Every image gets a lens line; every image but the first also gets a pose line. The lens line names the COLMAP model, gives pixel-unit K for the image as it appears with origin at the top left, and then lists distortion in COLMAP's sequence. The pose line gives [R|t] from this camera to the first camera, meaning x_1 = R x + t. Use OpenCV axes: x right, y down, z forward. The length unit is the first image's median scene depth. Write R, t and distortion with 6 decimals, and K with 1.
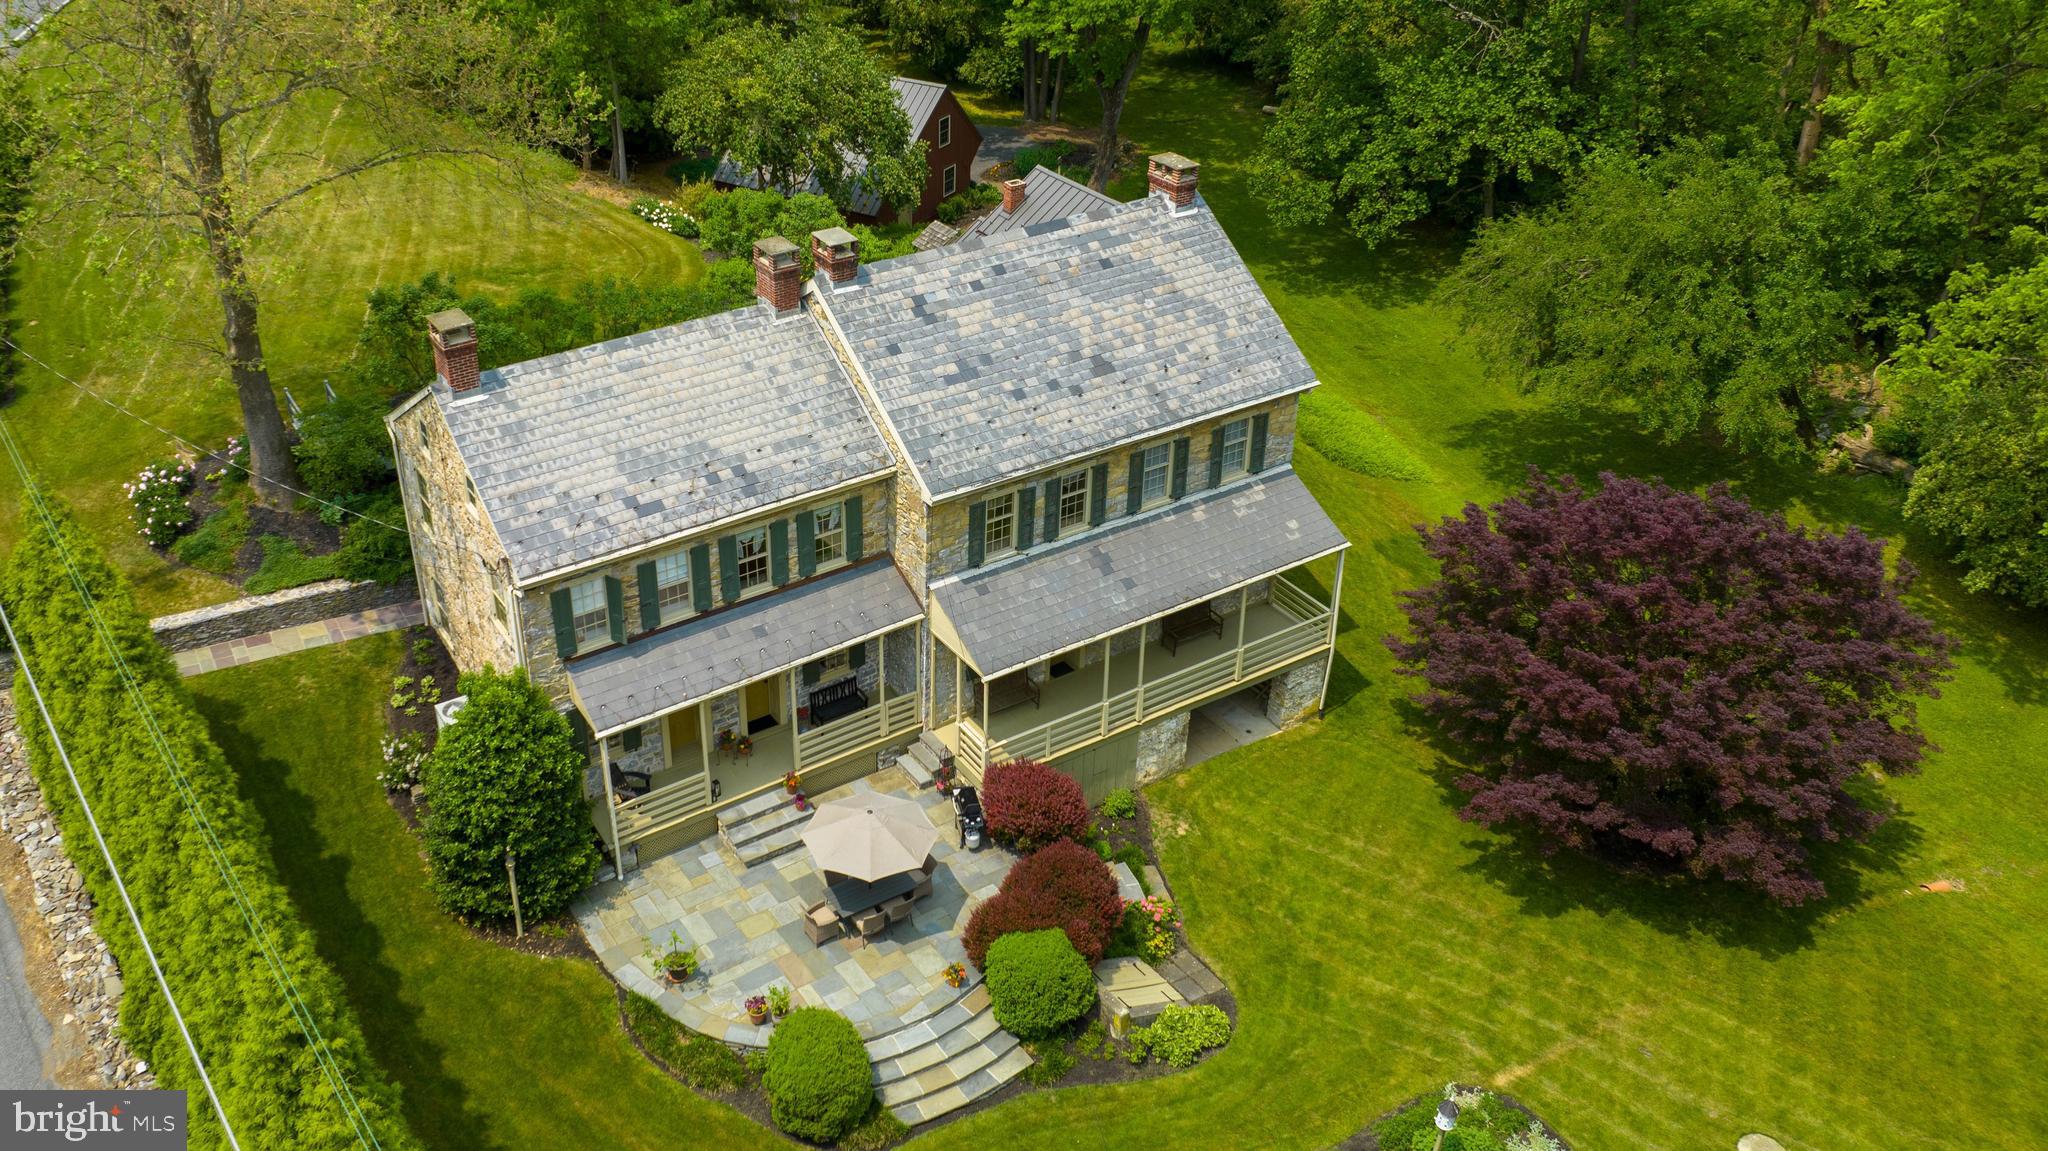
lens RADIAL K [[1752.9, 0, 906.4], [0, 1752.9, 476.0], [0, 0, 1]] dist [-0.036947, 0.015310]
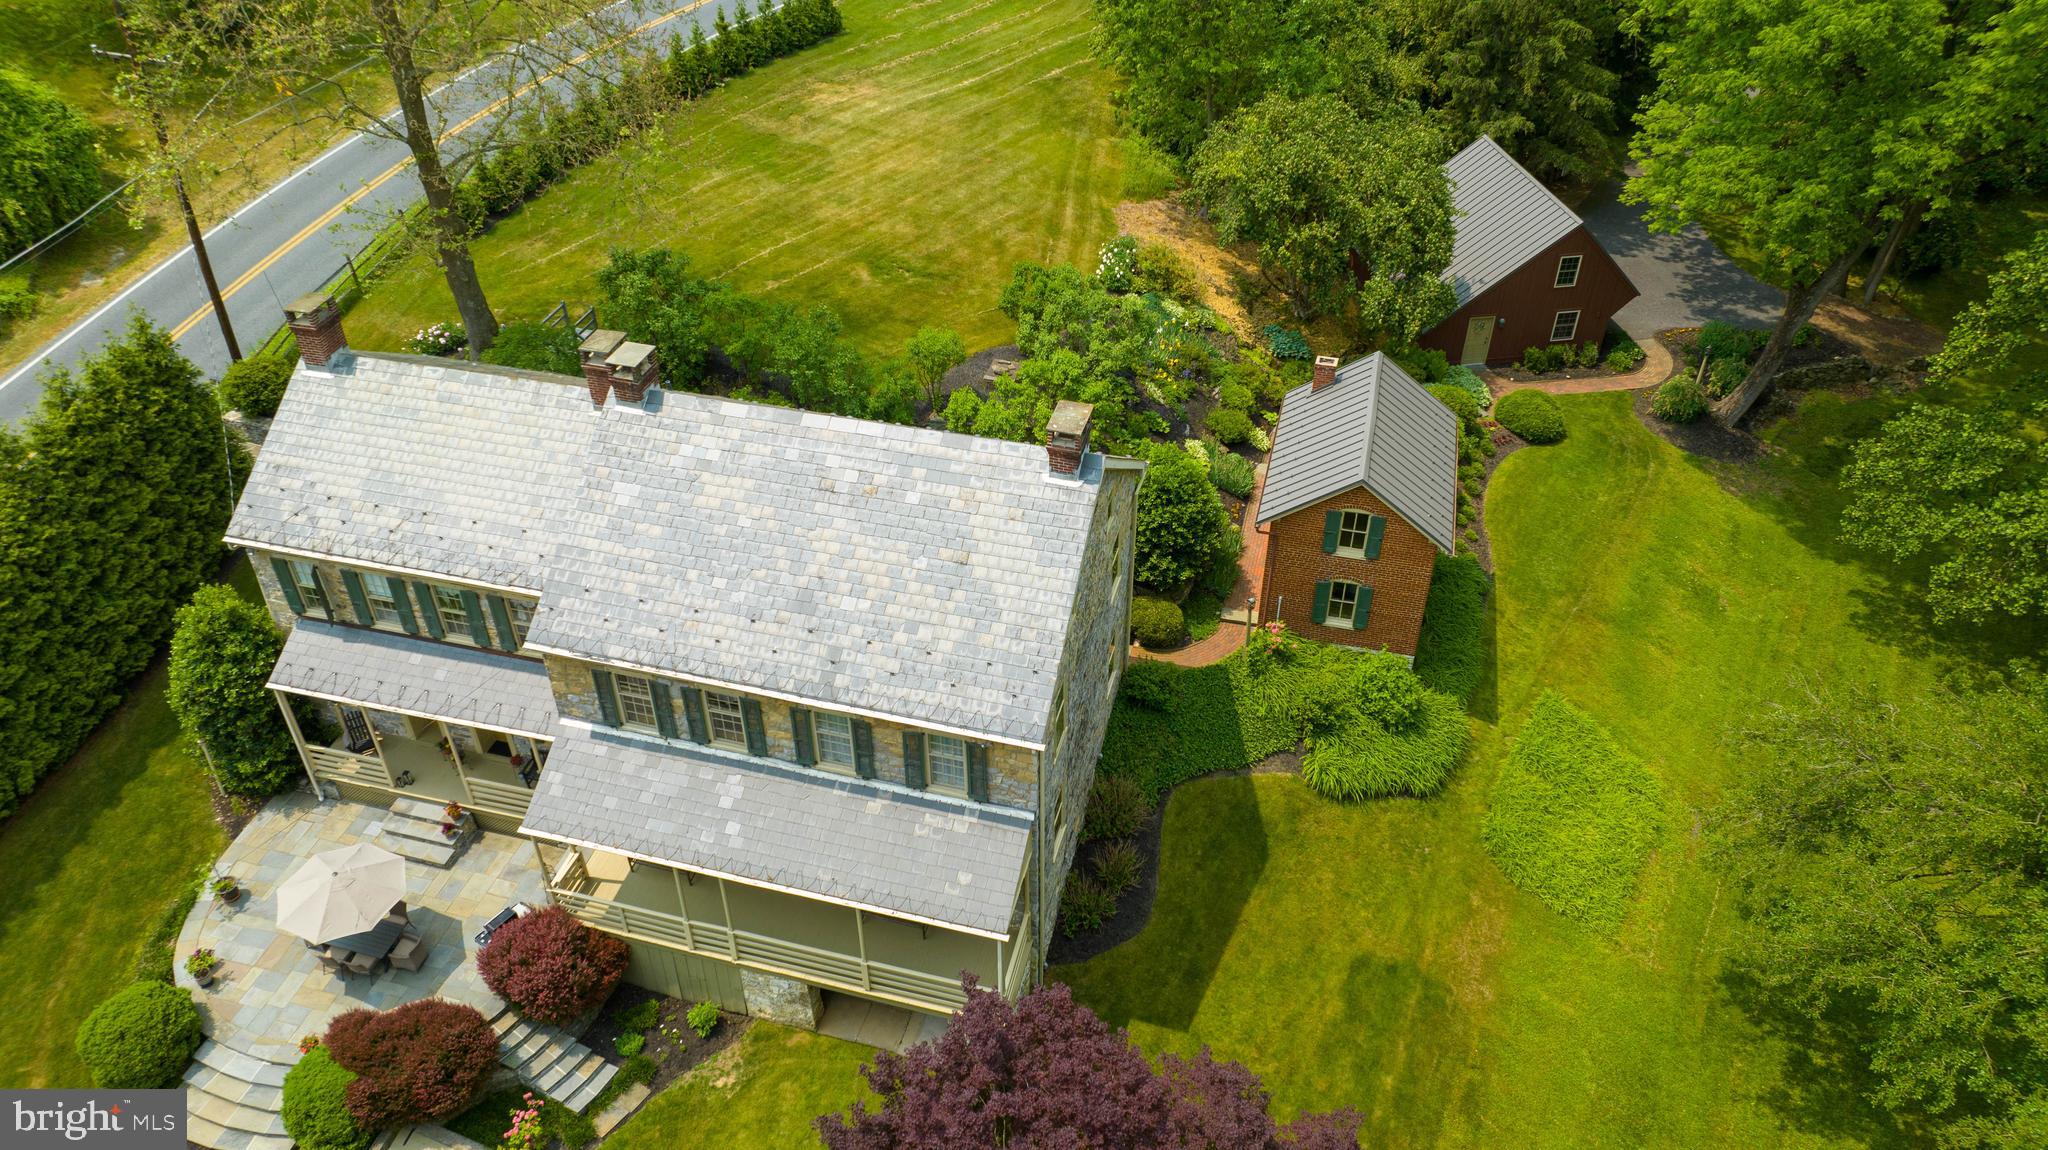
lens RADIAL K [[1443.1, 0, 1035.5], [0, 1443.1, 585.0], [0, 0, 1]] dist [-0.029509, 0.006844]
pose [[0.681890, 0.457610, -0.570631, 0.606920], [-0.354586, 0.889139, 0.289312, -0.325143], [0.639762, 0.005059, 0.768557, 0.532098]]
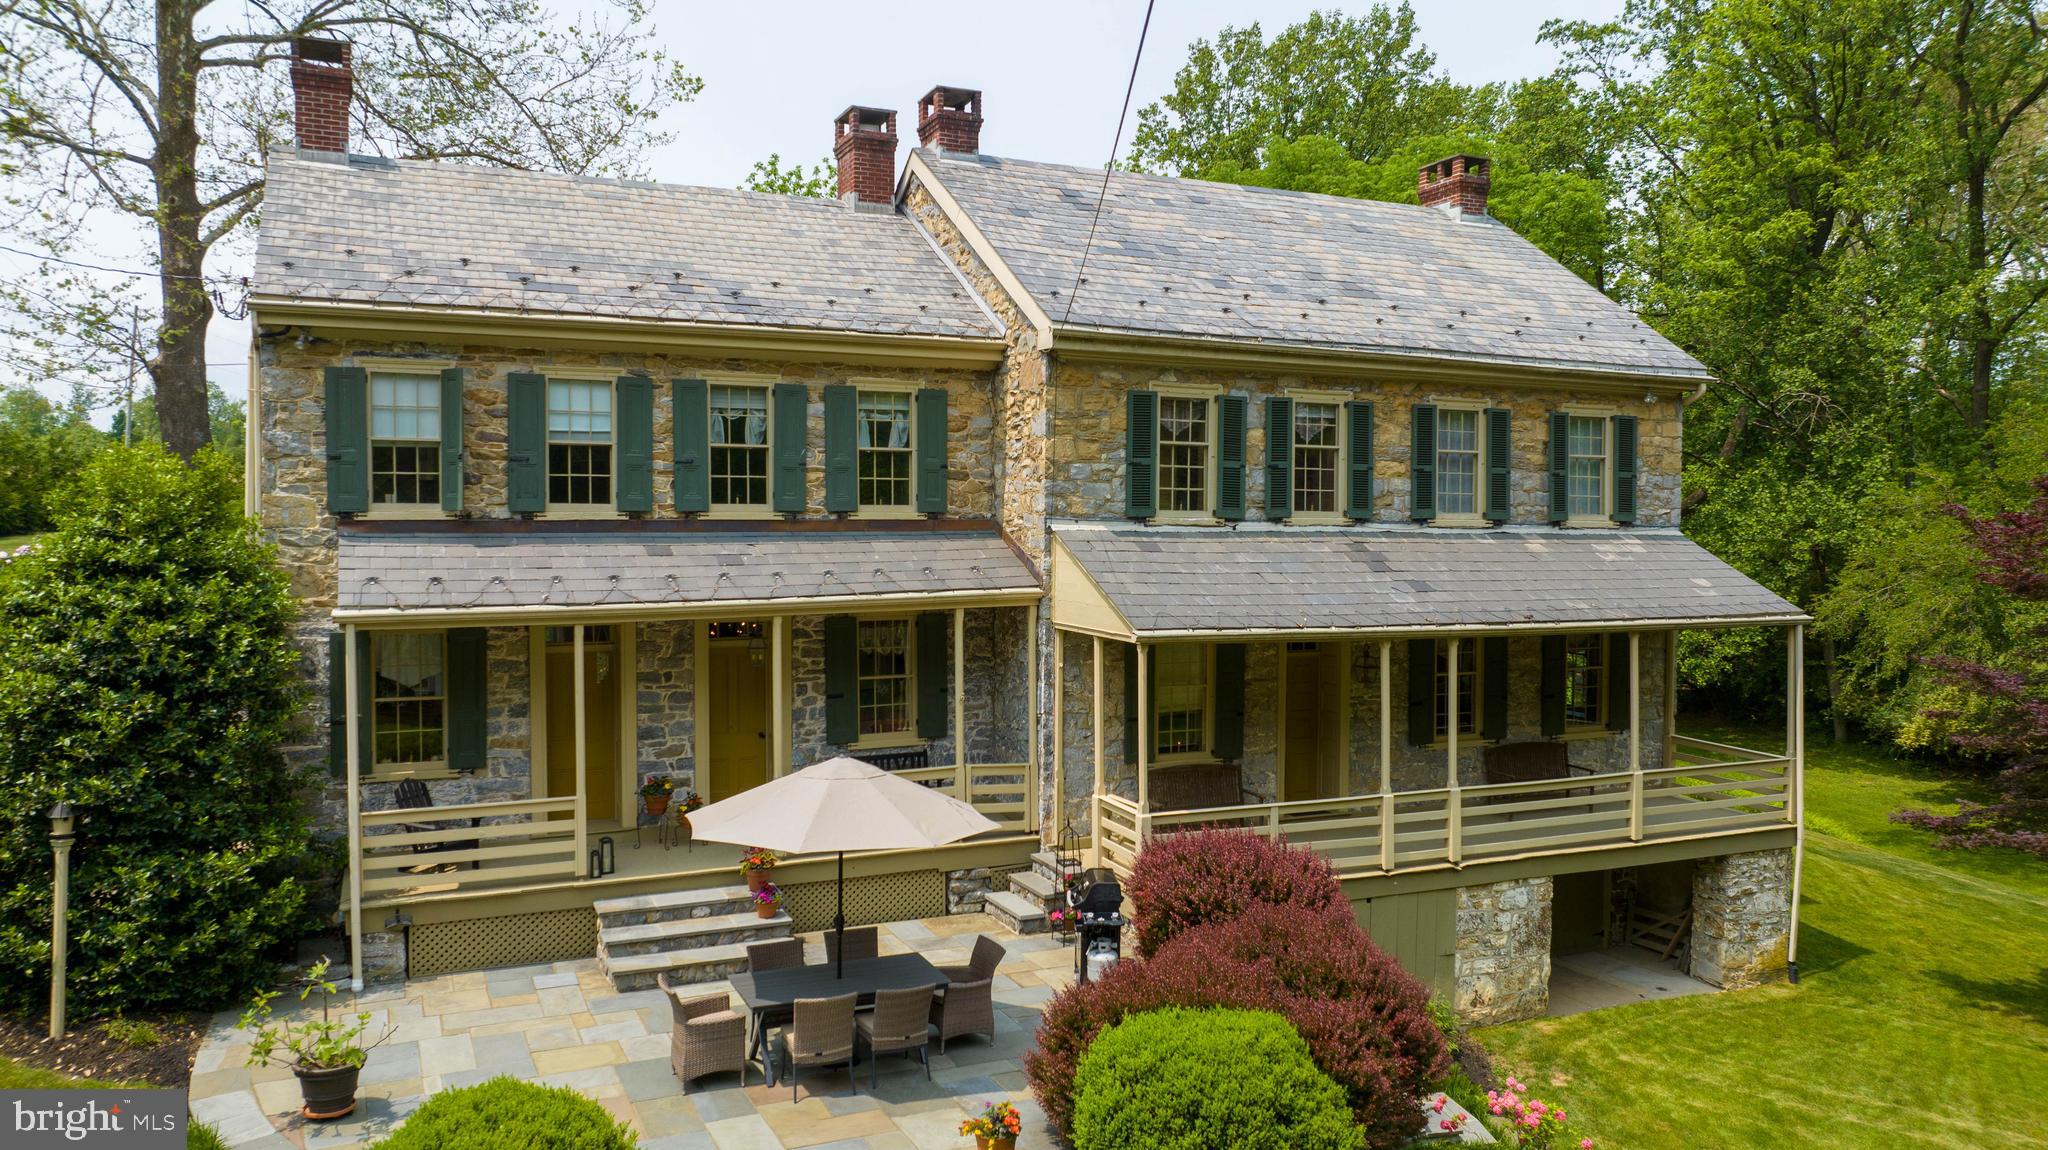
lens RADIAL K [[1443.1, 0, 1029.6], [0, 1443.1, 573.3], [0, 0, 1]] dist [-0.029509, 0.006844]
pose [[0.991214, 0.008658, -0.131984, 0.064993], [-0.068058, 0.889008, -0.452805, 0.275629], [0.113415, 0.457809, 0.881787, 0.586307]]
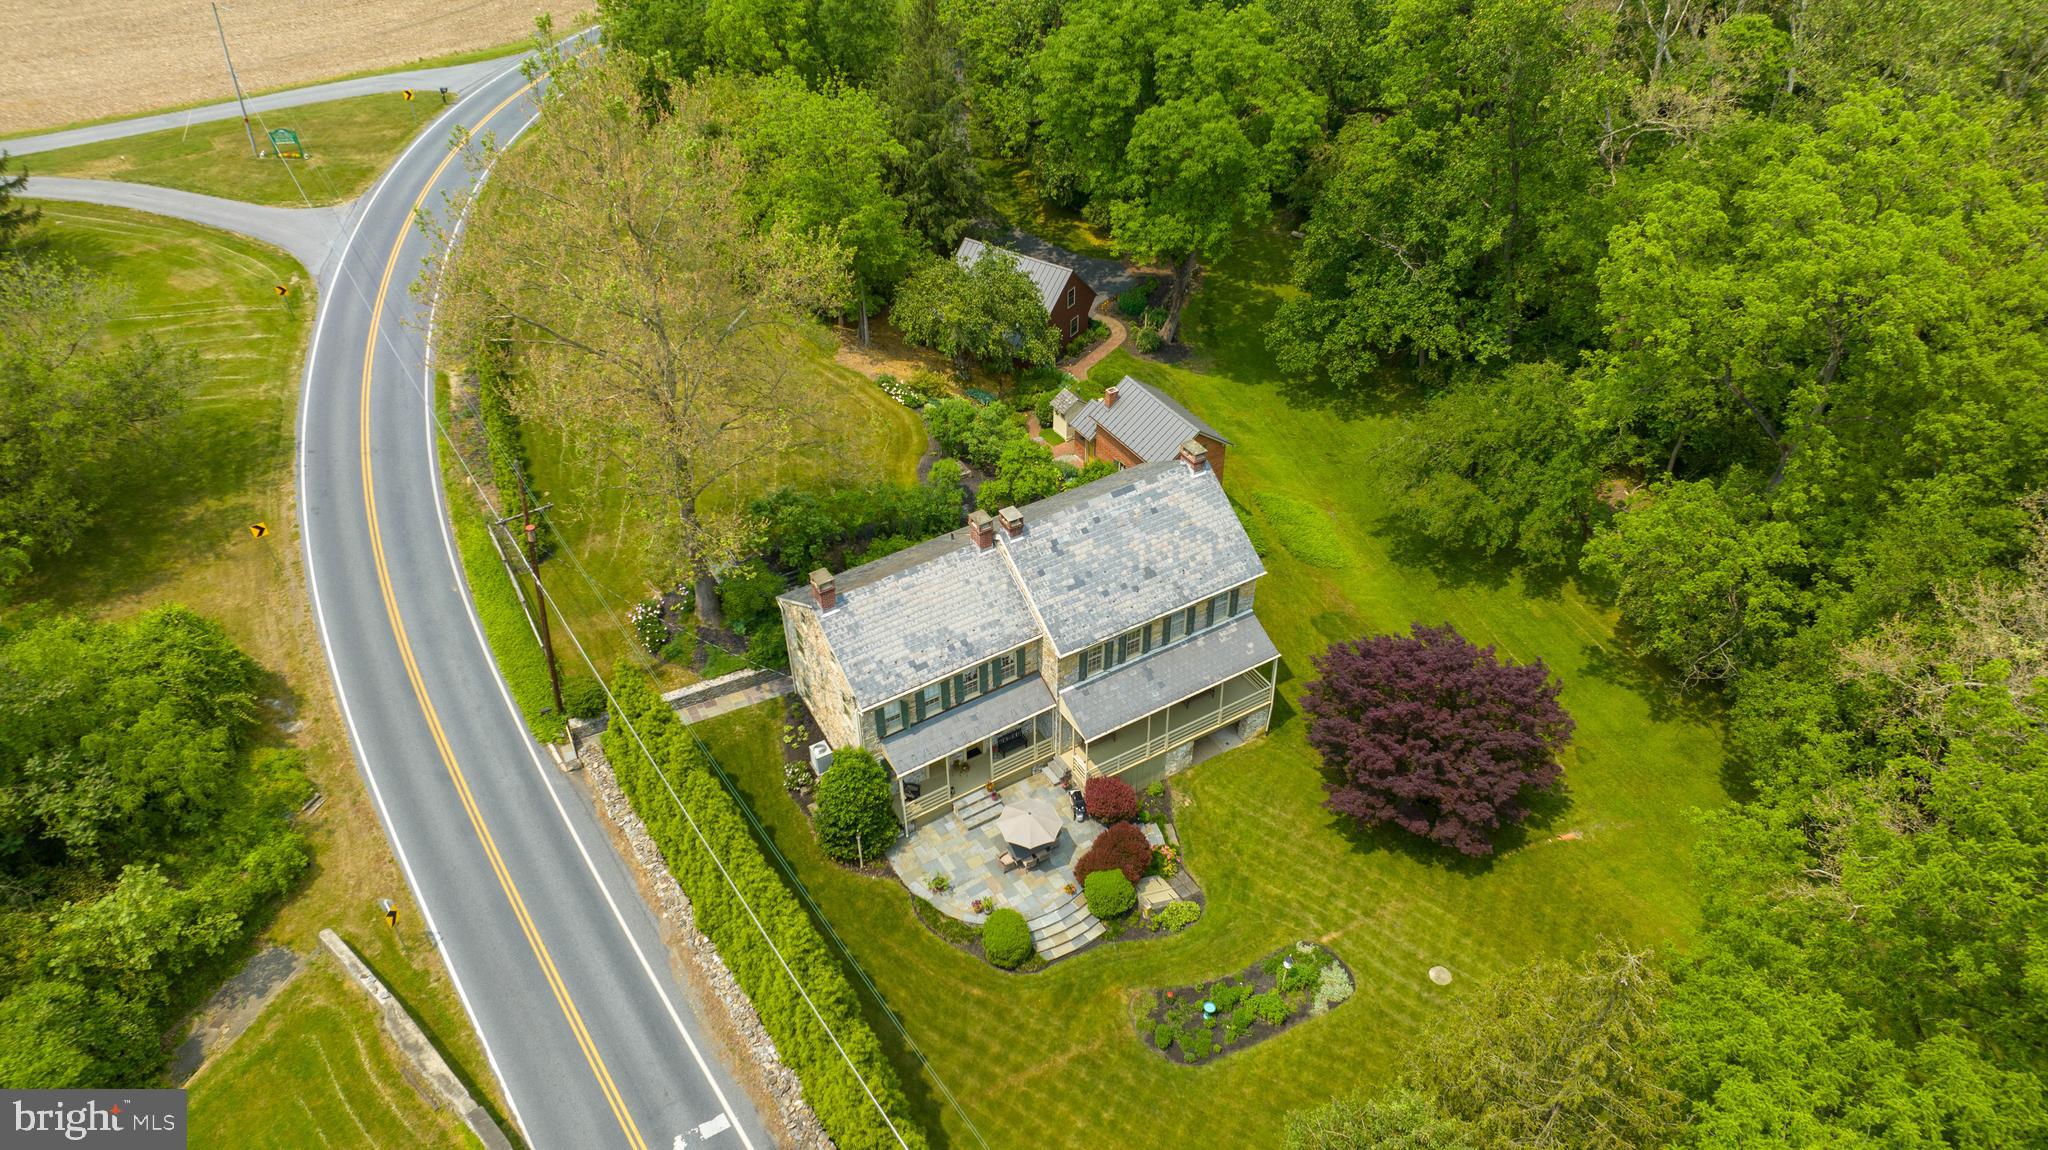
lens RADIAL K [[1443.1, 0, 1030.2], [0, 1443.1, 579.7], [0, 0, 1]] dist [-0.029509, 0.006844]
pose [[0.999957, 0.003234, -0.008722, -0.005536], [-0.001607, 0.983582, 0.180455, -0.347052], [0.009163, -0.180433, 0.983545, -0.567303]]
